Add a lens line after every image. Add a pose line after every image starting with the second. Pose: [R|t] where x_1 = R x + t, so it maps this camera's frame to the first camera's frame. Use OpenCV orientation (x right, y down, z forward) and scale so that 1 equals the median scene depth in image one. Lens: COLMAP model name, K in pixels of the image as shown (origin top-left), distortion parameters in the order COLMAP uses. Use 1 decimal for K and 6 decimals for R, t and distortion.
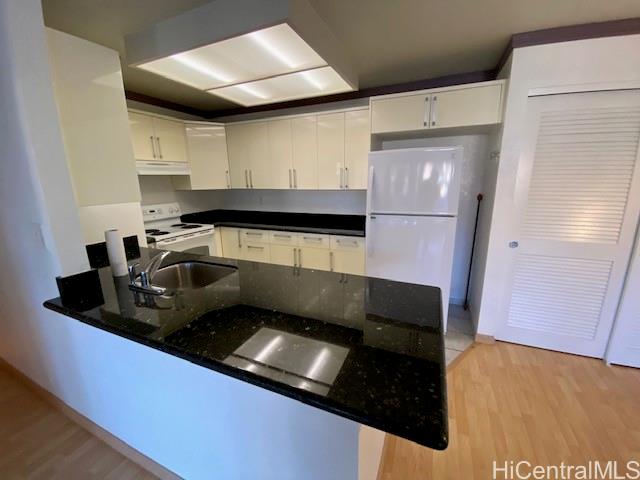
lens RADIAL K [[260.6, 0, 319.5], [0, 260.6, 239.0], [0, 0, 1]] dist [0.022970, -0.000331]
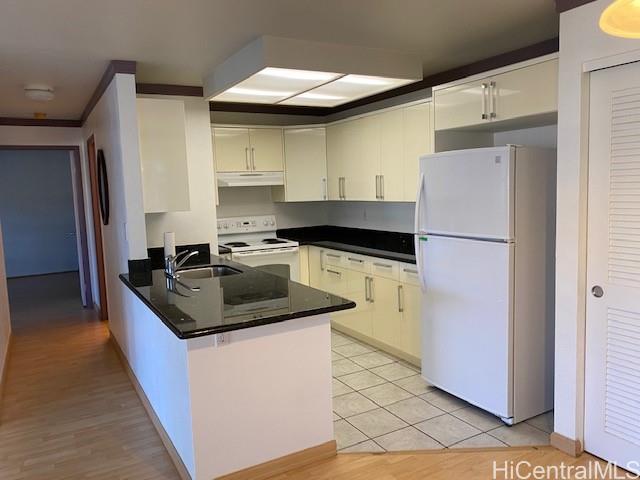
lens RADIAL K [[490.6, 0, 320.5], [0, 490.6, 236.7], [0, 0, 1]] dist [0.080027, 0.002812]
pose [[0.804039, 0.051072, -0.592380, 0.655407], [-0.117921, 0.990211, -0.074683, 0.044477], [0.582766, 0.129902, 0.802190, -0.263988]]
